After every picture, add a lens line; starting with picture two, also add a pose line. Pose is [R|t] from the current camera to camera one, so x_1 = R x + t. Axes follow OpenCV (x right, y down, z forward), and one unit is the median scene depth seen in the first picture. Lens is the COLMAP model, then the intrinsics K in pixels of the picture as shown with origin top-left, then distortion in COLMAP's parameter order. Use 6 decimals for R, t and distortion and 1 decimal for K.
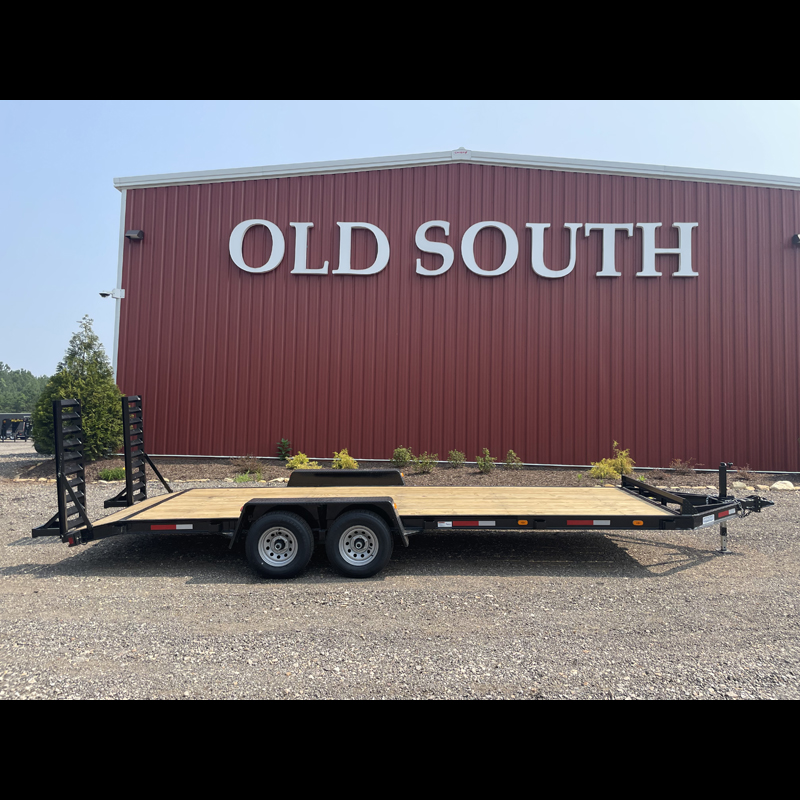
lens RADIAL K [[603.4, 0, 401.5], [0, 603.4, 394.7], [0, 0, 1]] dist [0.088630, -0.143393]
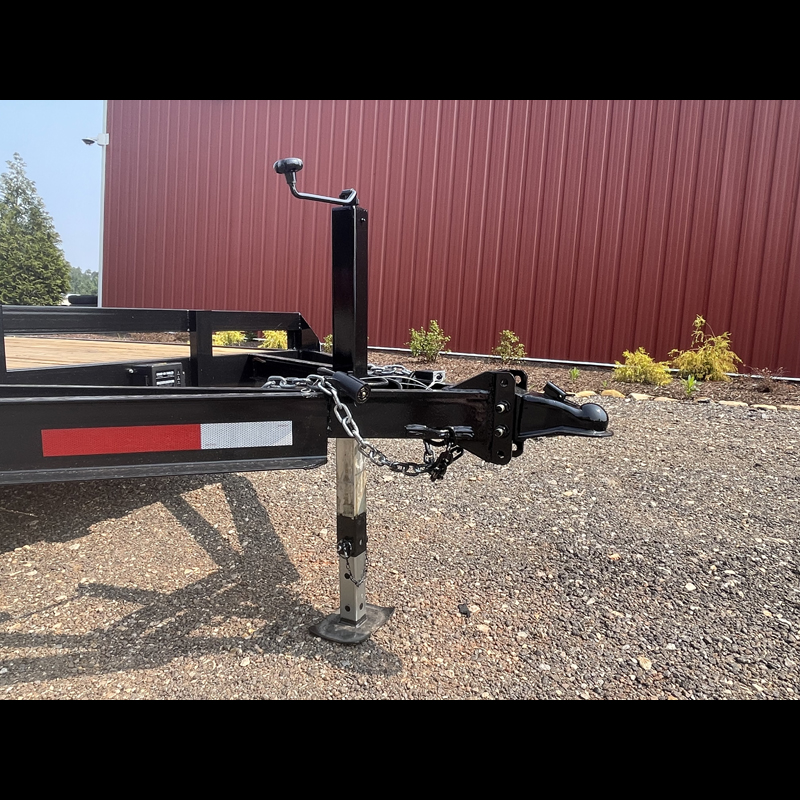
lens RADIAL K [[596.8, 0, 401.3], [0, 596.8, 398.5], [0, 0, 1]] dist [-0.001708, -0.011684]
pose [[0.914535, 0.076168, -0.397270, 0.322174], [-0.021217, 0.989792, 0.140930, 0.077814], [0.403949, -0.120457, 0.906816, 0.432710]]
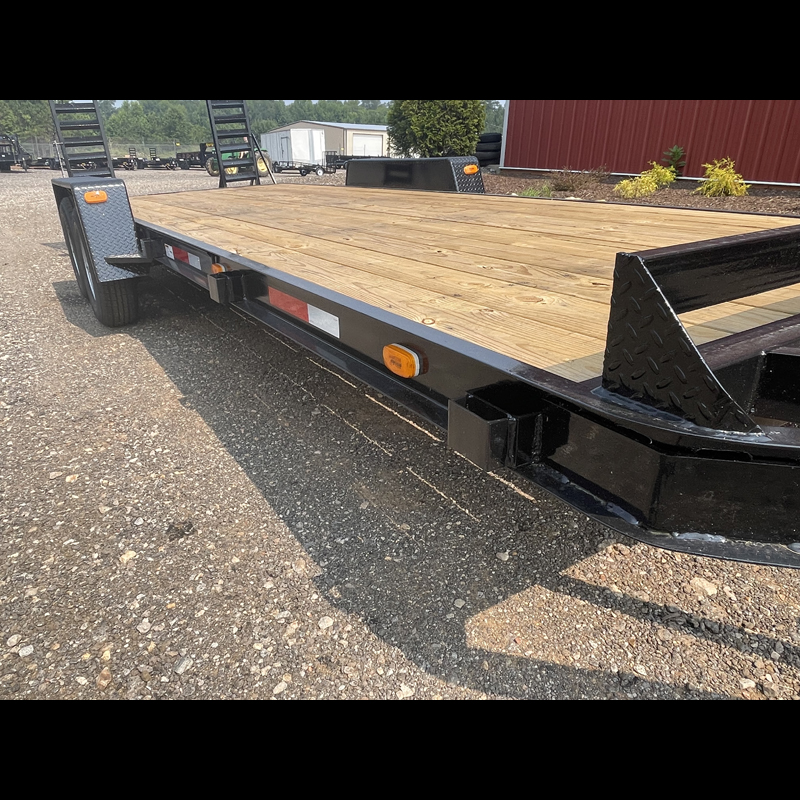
lens RADIAL K [[596.8, 0, 401.3], [0, 596.8, 398.5], [0, 0, 1]] dist [-0.001708, -0.011684]
pose [[0.563067, 0.309475, -0.766277, 0.239124], [0.031456, 0.918537, 0.394082, 0.068456], [0.825812, -0.245999, 0.507463, 0.412644]]
